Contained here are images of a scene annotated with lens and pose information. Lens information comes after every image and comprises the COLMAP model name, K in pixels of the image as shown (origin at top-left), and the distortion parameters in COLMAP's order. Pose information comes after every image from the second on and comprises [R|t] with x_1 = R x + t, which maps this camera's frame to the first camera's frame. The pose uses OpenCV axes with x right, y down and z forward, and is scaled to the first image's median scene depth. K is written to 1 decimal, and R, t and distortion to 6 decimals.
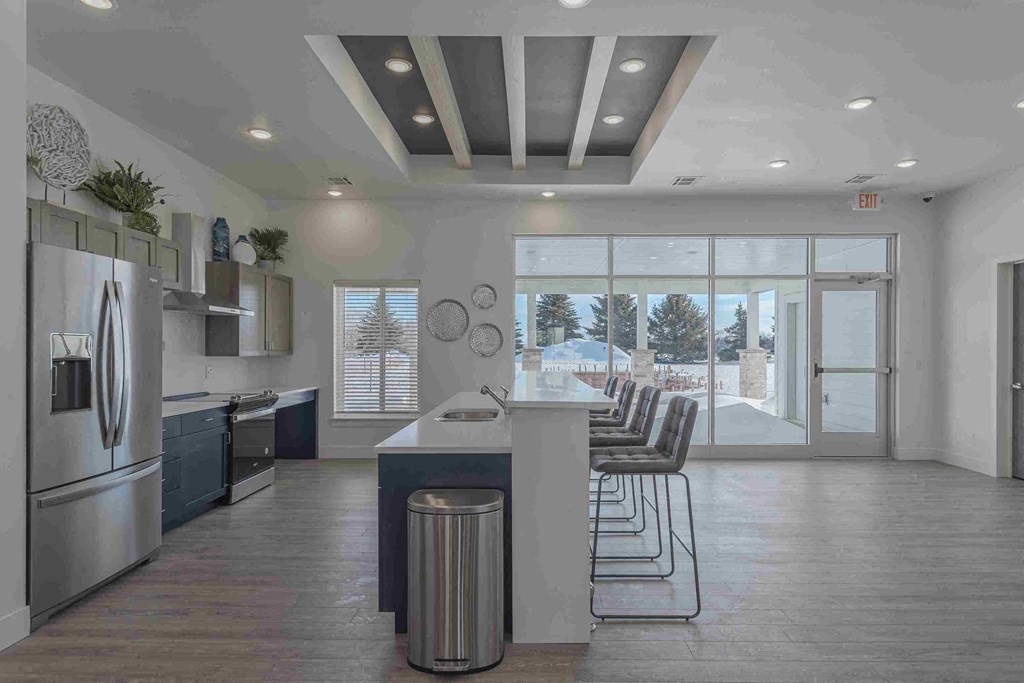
lens RADIAL K [[564.2, 0, 512.0], [0, 564.2, 341.5], [0, 0, 1]] dist [-0.002069, -0.000206]
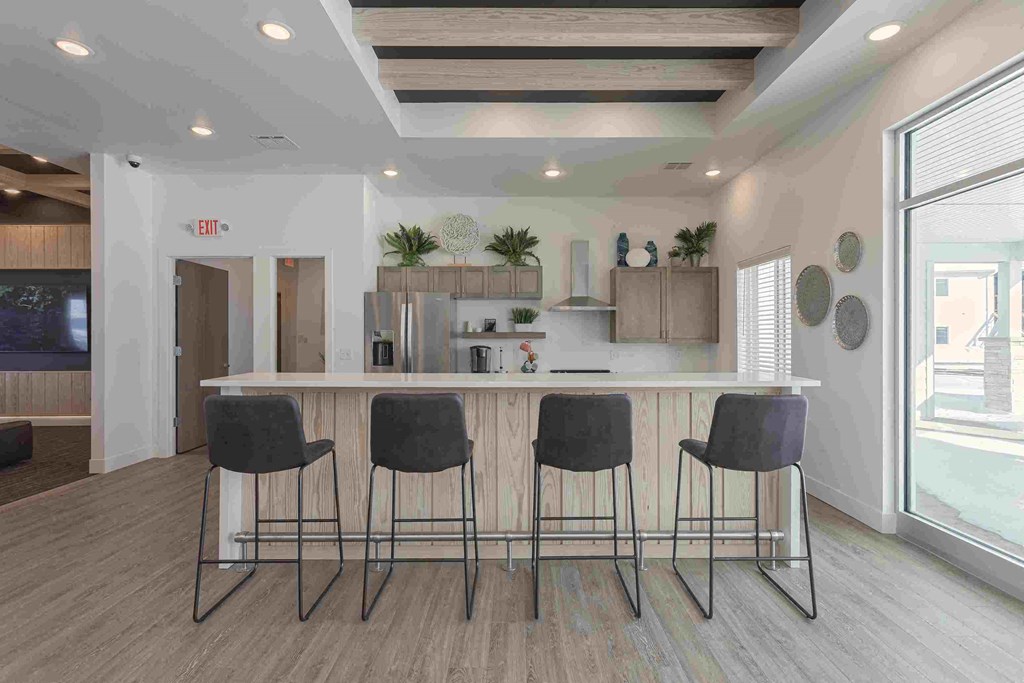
lens RADIAL K [[499.0, 0, 512.0], [0, 499.0, 341.5], [0, 0, 1]] dist [-0.001131, -0.000039]
pose [[-0.000671, 0.008374, -0.999965, 0.573804], [0.012216, 0.999890, 0.008366, 0.009714], [0.999925, -0.012209, -0.000773, 0.714176]]
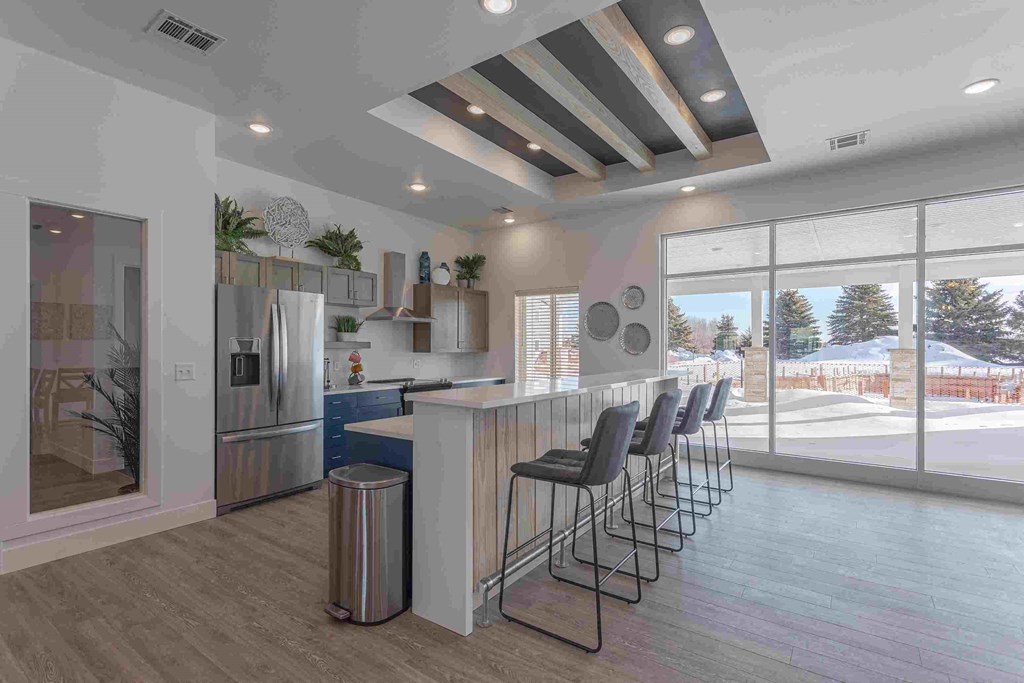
lens RADIAL K [[482.1, 0, 512.0], [0, 482.1, 341.5], [0, 0, 1]] dist [0.001879, 0.000682]
pose [[0.817270, -0.006170, -0.576222, 0.322654], [0.007043, 0.999975, -0.000719, 0.001658], [0.576212, -0.003471, 0.817293, 0.153480]]
